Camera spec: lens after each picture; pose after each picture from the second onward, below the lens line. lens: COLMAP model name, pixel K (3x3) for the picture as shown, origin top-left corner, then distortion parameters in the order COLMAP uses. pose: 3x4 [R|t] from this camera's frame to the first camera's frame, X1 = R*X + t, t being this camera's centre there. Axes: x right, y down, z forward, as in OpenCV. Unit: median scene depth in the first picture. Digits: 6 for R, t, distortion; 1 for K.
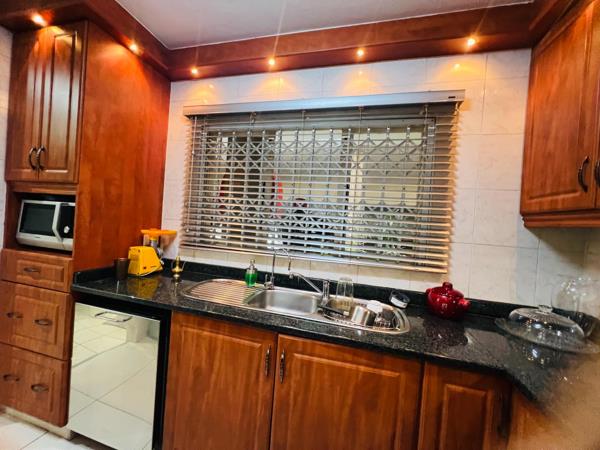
lens RADIAL K [[239.9, 0, 299.3], [0, 239.9, 224.1], [0, 0, 1]] dist [-0.002502, 0.000145]
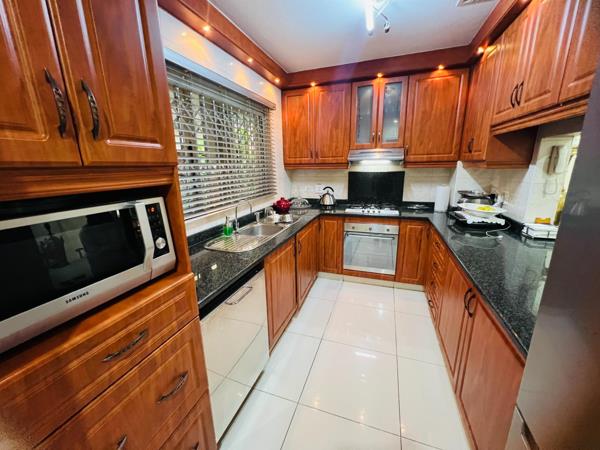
lens RADIAL K [[239.9, 0, 299.3], [0, 239.9, 224.1], [0, 0, 1]] dist [-0.002502, 0.000145]
pose [[0.084684, -0.310418, 0.946821, -1.567761], [0.036615, 0.950562, 0.308369, -0.206999], [-0.995735, 0.008554, 0.091863, 0.610323]]
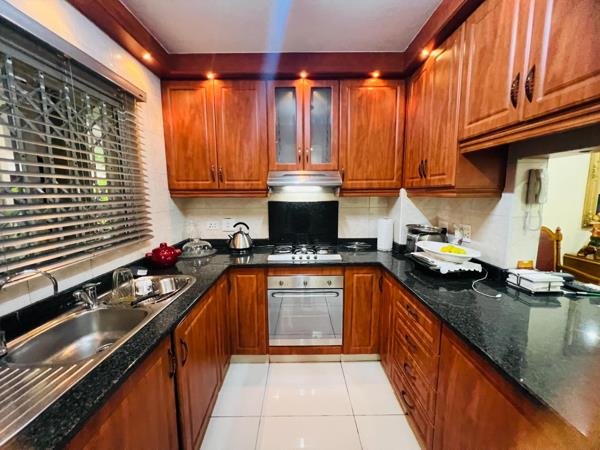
lens RADIAL K [[239.9, 0, 299.3], [0, 239.9, 224.1], [0, 0, 1]] dist [-0.002502, 0.000145]
pose [[-0.254611, -0.192976, 0.947594, -0.840638], [-0.000189, 0.979897, 0.199503, -0.134049], [-0.967044, 0.050617, -0.249529, 0.561350]]
